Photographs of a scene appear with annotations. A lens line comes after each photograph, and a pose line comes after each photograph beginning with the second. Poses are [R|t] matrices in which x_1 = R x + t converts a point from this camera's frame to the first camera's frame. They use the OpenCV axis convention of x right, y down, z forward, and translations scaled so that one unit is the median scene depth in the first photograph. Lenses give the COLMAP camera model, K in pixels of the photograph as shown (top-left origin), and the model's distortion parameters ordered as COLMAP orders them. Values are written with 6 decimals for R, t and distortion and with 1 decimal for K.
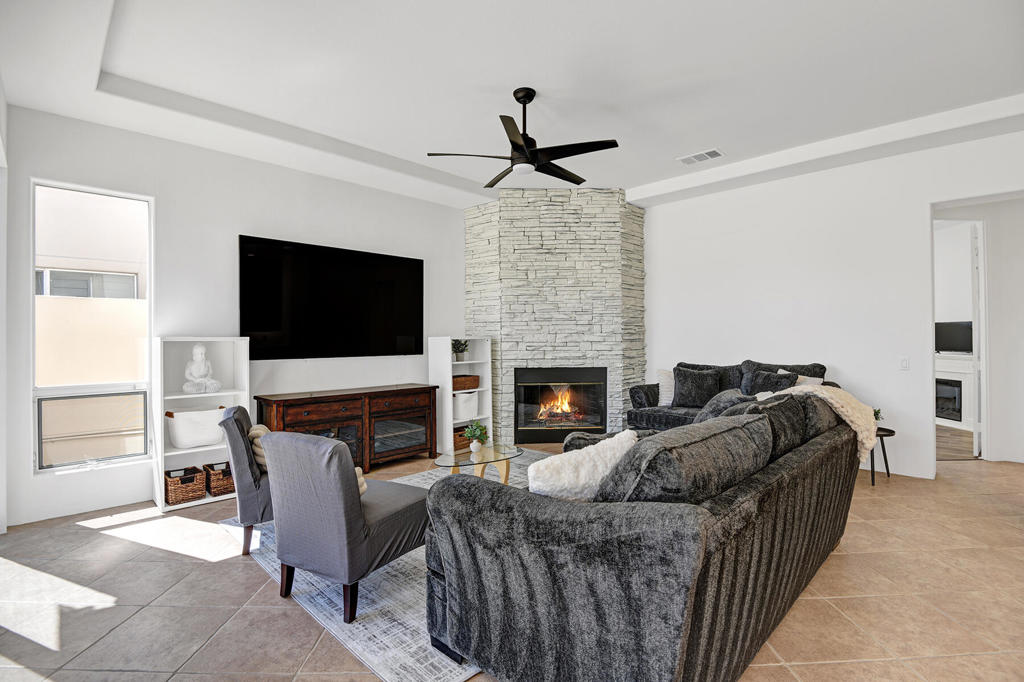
lens RADIAL K [[473.7, 0, 508.0], [0, 473.7, 336.0], [0, 0, 1]] dist [-0.000648, -0.016595]
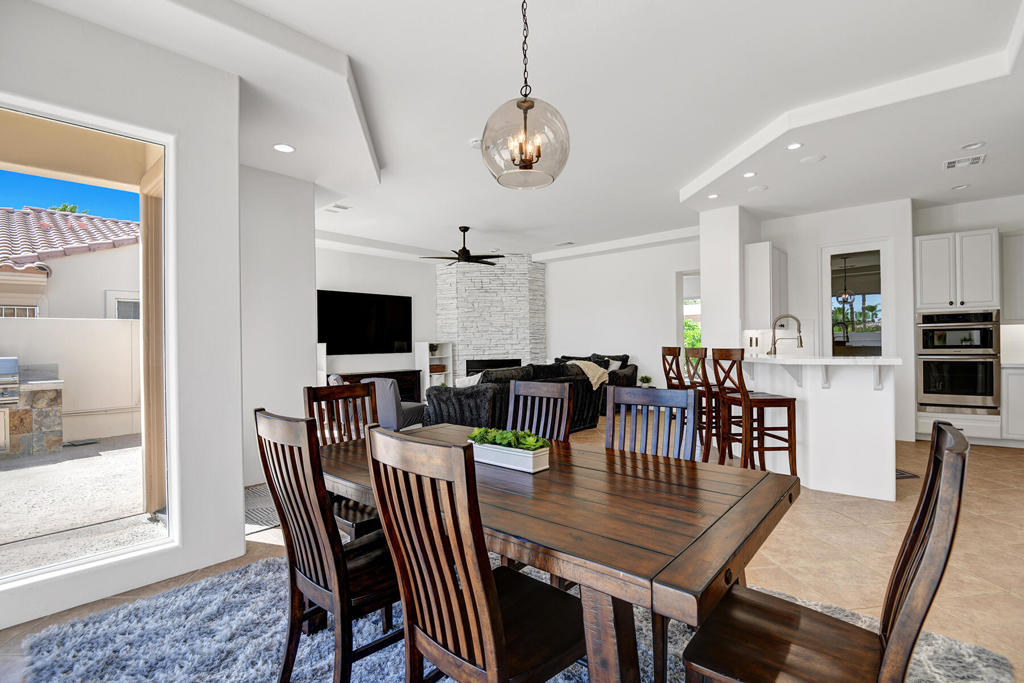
lens RADIAL K [[472.0, 0, 507.4], [0, 472.0, 338.1], [0, 0, 1]] dist [-0.020879, -0.012328]
pose [[0.998201, -0.007802, 0.059438, 0.061703], [0.007945, 0.999966, -0.002170, -0.006008], [-0.059419, 0.002638, 0.998230, -0.698374]]
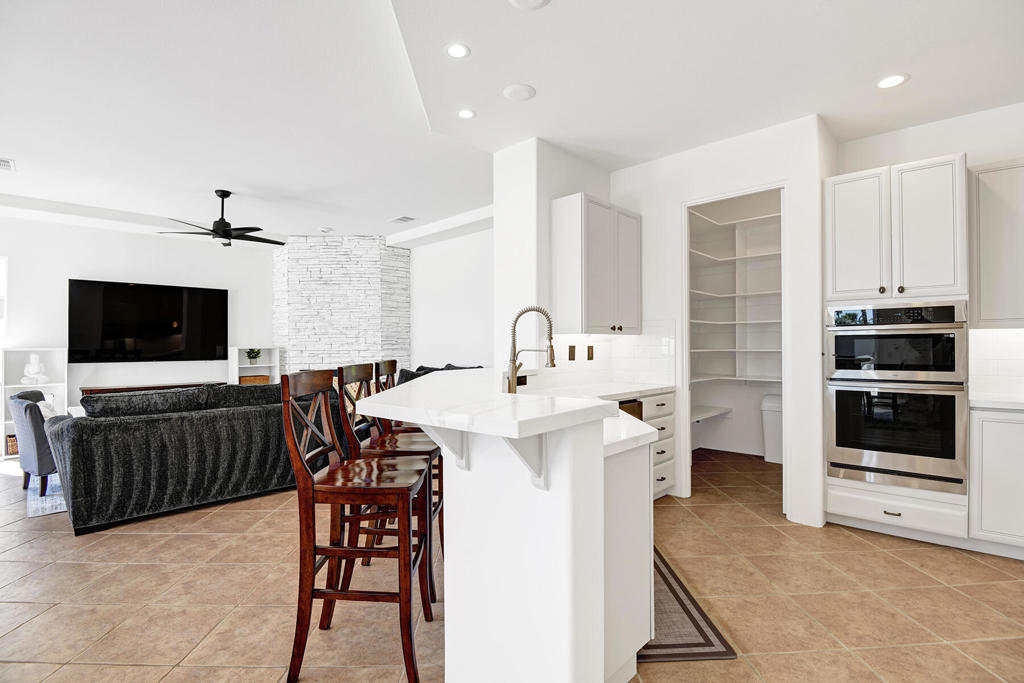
lens RADIAL K [[472.0, 0, 507.4], [0, 472.0, 338.1], [0, 0, 1]] dist [-0.020879, -0.012328]
pose [[0.999731, 0.000650, 0.023180, 0.578020], [-0.000465, 0.999968, -0.007994, -0.012046], [-0.023184, 0.007981, 0.999699, -0.343505]]
